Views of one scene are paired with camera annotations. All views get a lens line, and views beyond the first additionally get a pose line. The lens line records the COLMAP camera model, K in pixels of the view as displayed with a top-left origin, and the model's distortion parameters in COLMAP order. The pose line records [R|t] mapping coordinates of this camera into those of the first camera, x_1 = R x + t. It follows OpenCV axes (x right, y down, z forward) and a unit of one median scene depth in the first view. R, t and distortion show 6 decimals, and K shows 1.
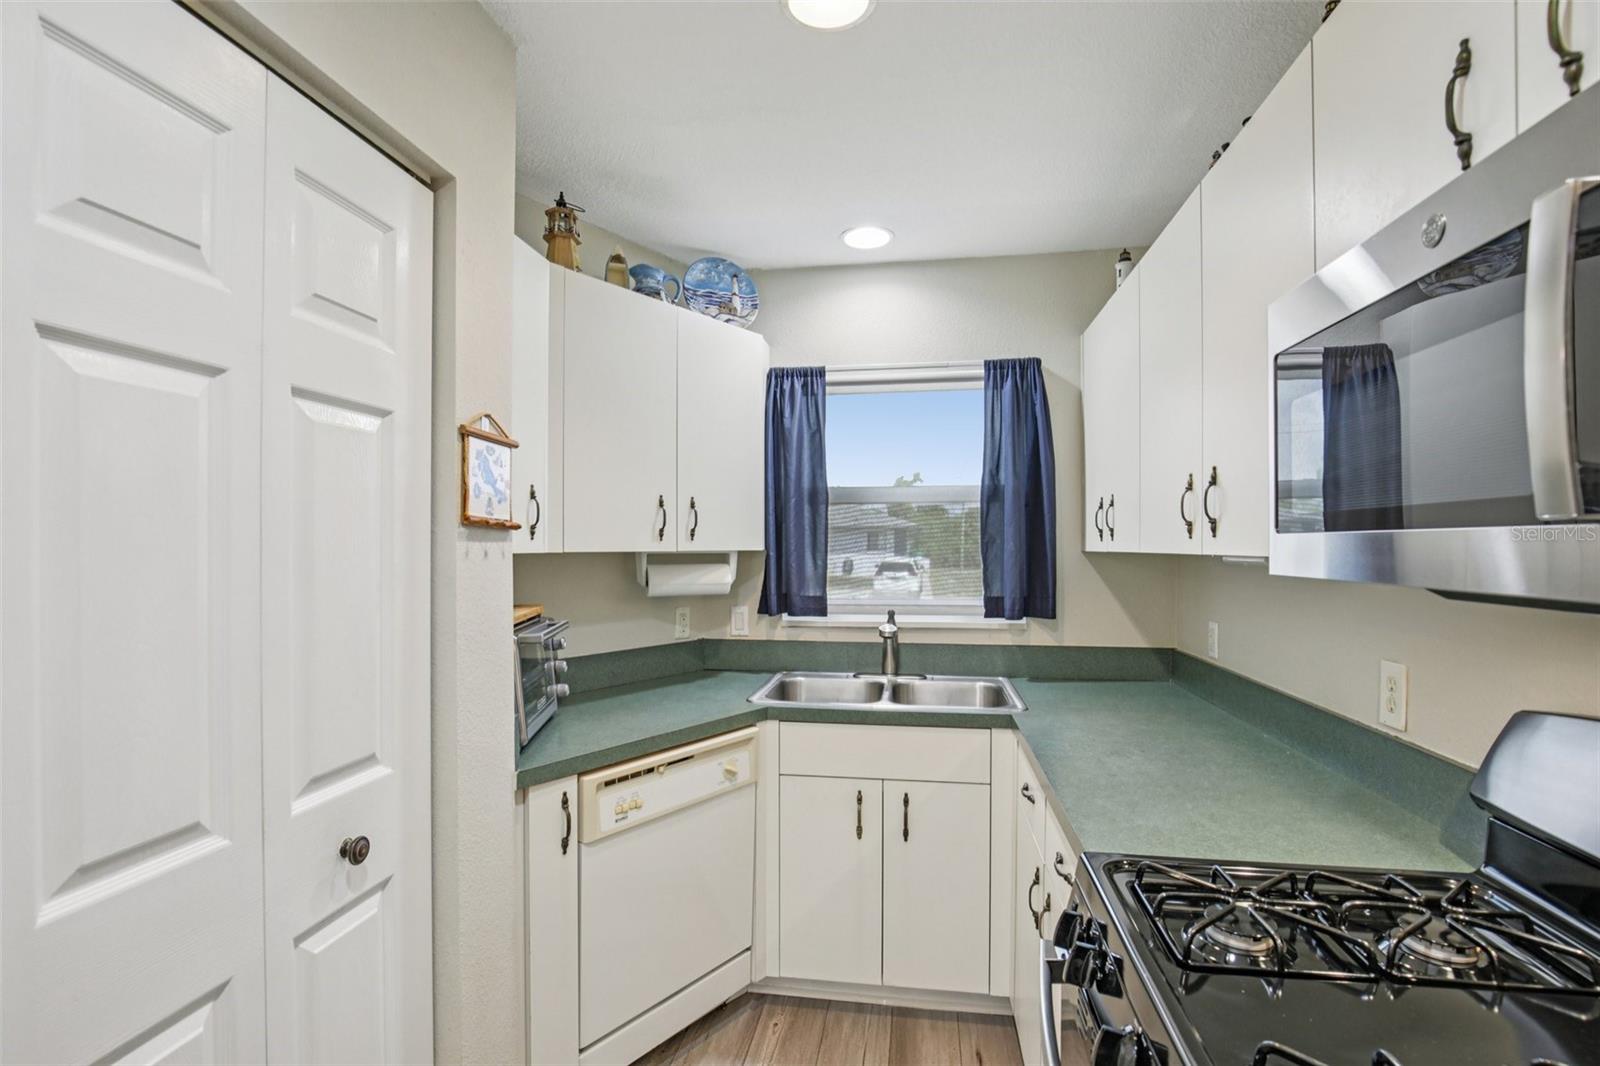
lens RADIAL K [[756.0, 0, 799.2], [0, 756.0, 548.5], [0, 0, 1]] dist [-0.031686, 0.003233]
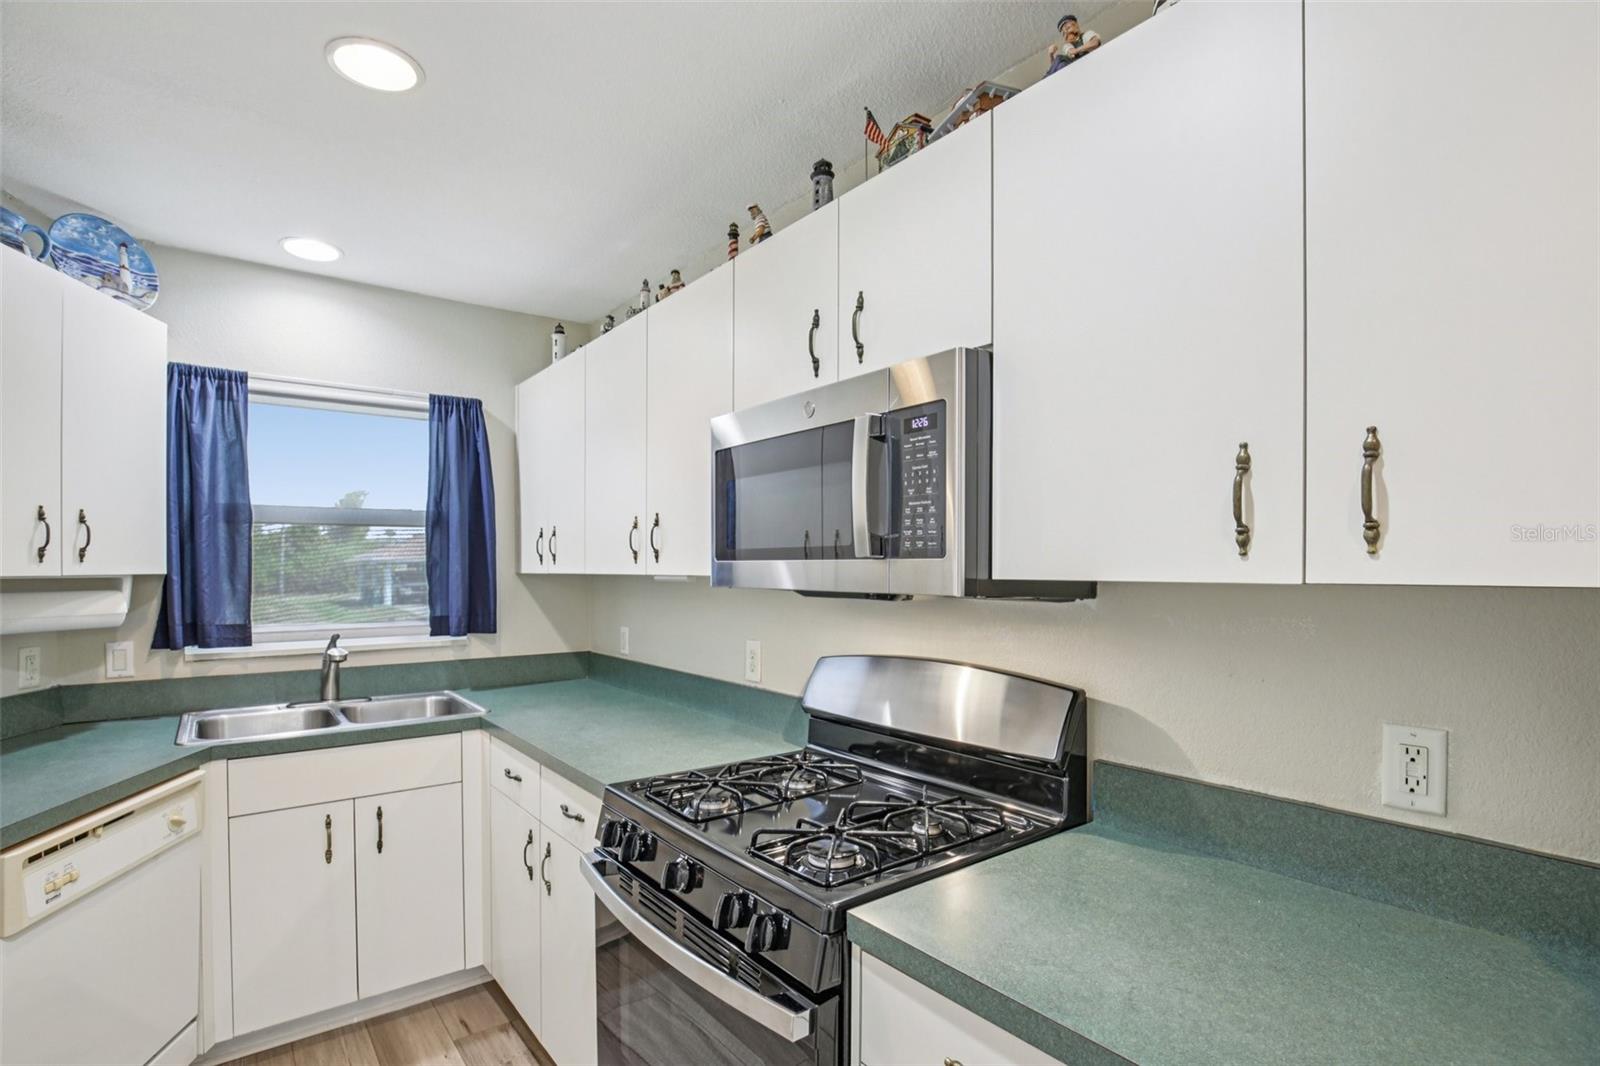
lens RADIAL K [[756.0, 0, 788.0], [0, 756.0, 573.0], [0, 0, 1]] dist [-0.031686, 0.003233]
pose [[0.688756, -0.005077, 0.724975, -0.184818], [0.002949, 0.999987, 0.004201, -0.000130], [-0.724987, -0.000755, 0.688762, -0.101703]]
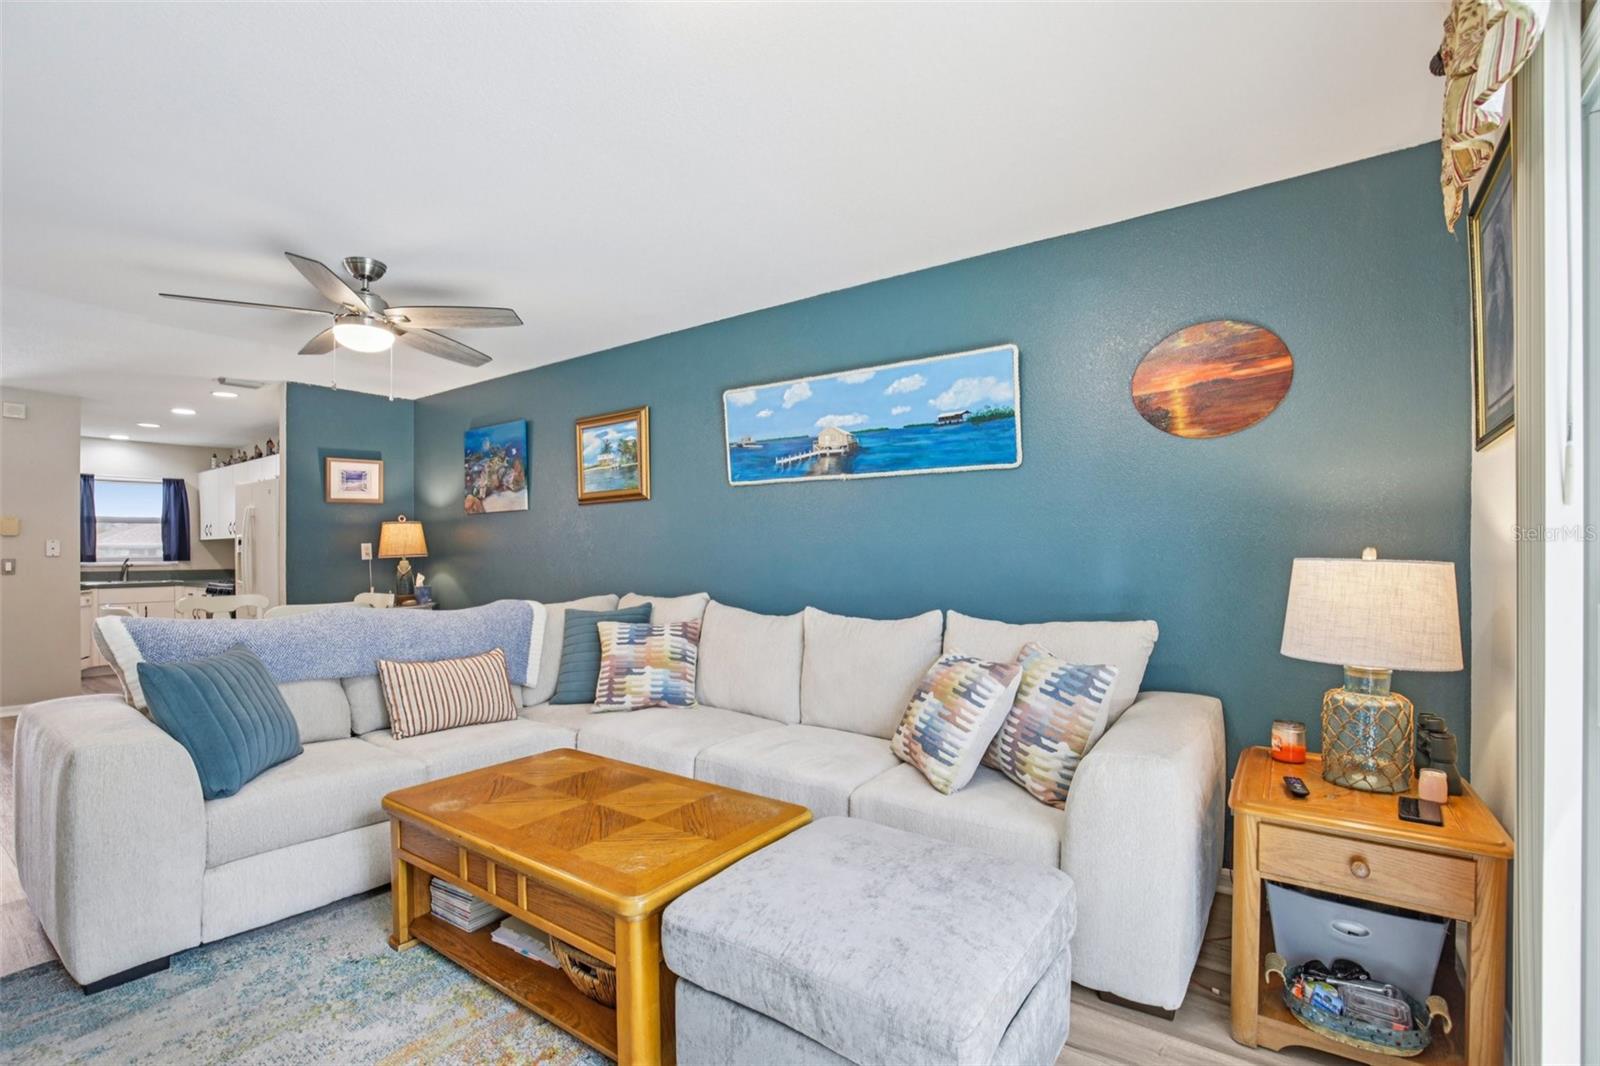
lens RADIAL K [[741.3, 0, 795.4], [0, 741.3, 545.9], [0, 0, 1]] dist [-0.025106, 0.002184]
pose [[0.471790, 0.001174, 0.881710, -1.245305], [0.011500, 0.999906, -0.007485, 0.087692], [-0.881636, 0.013671, 0.471732, -2.886952]]
